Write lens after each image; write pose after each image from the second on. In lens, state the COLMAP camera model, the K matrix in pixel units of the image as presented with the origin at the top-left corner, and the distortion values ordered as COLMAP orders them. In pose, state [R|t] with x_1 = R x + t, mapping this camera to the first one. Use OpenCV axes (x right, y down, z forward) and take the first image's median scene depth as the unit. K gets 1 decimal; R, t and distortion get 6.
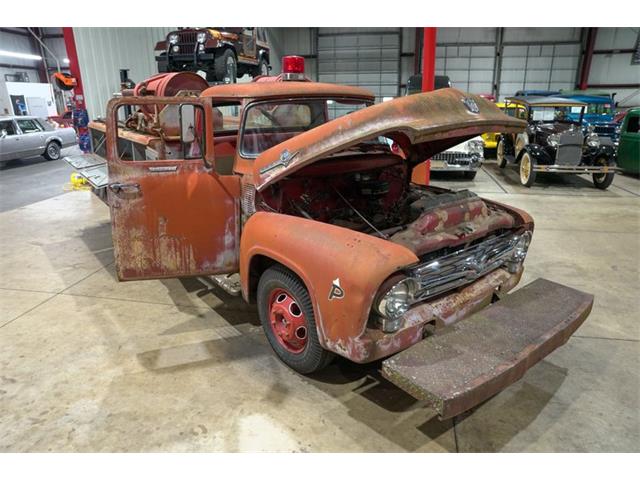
lens RADIAL K [[438.3, 0, 321.8], [0, 438.3, 238.7], [0, 0, 1]] dist [-0.135905, 0.102333]
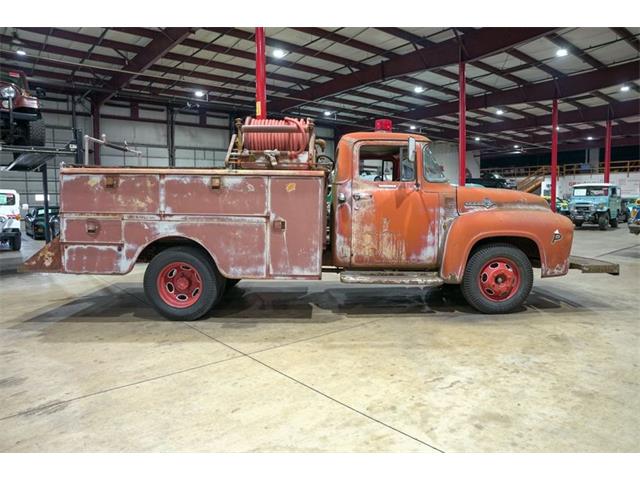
lens RADIAL K [[438.3, 0, 321.3], [0, 438.3, 239.1], [0, 0, 1]] dist [-0.135905, 0.102333]
pose [[0.626081, -0.061779, 0.777307, -1.612755], [0.247565, 0.961030, -0.123019, 0.080081], [-0.739415, 0.269454, 0.616976, 0.485298]]
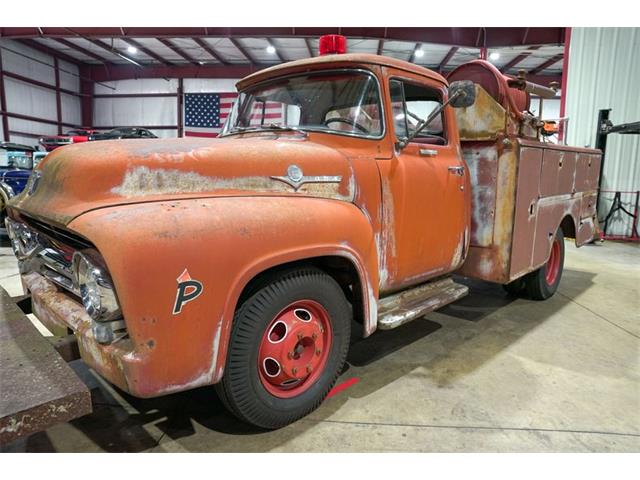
lens RADIAL K [[438.3, 0, 319.6], [0, 438.3, 241.5], [0, 0, 1]] dist [-0.135905, 0.102333]
pose [[0.110285, 0.163149, -0.980418, 0.996354], [-0.332881, 0.935527, 0.118234, -0.177177], [0.936497, 0.313323, 0.157484, 1.207555]]
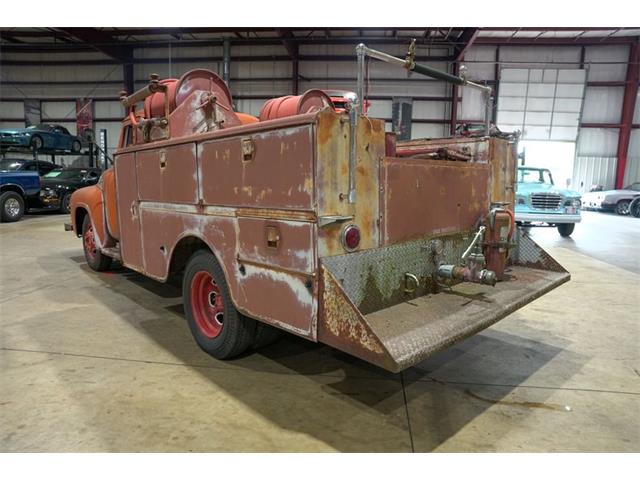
lens RADIAL K [[438.3, 0, 324.4], [0, 438.3, 239.2], [0, 0, 1]] dist [-0.135905, 0.102333]
pose [[-0.996432, 0.002595, -0.084363, -0.456344], [-0.035935, 0.891365, 0.451860, -0.788566], [0.076370, 0.453280, -0.888091, 2.991435]]
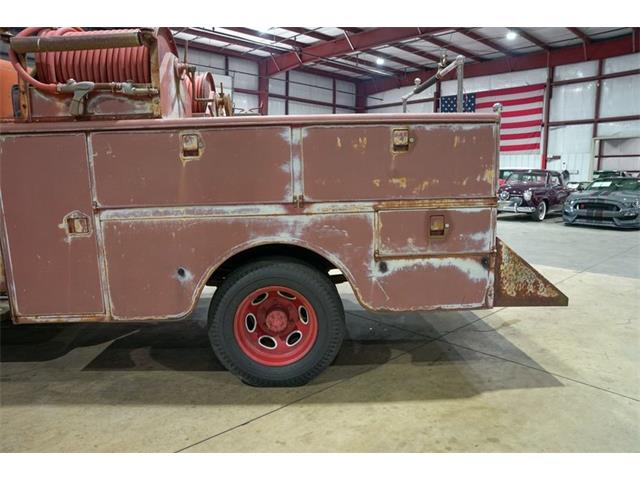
lens RADIAL K [[438.3, 0, 318.2], [0, 438.3, 238.9], [0, 0, 1]] dist [-0.135905, 0.102333]
pose [[-0.595768, 0.120857, -0.794011, 0.298503], [-0.253361, 0.909854, 0.328593, -0.632801], [0.762148, 0.396936, -0.511442, 2.569186]]
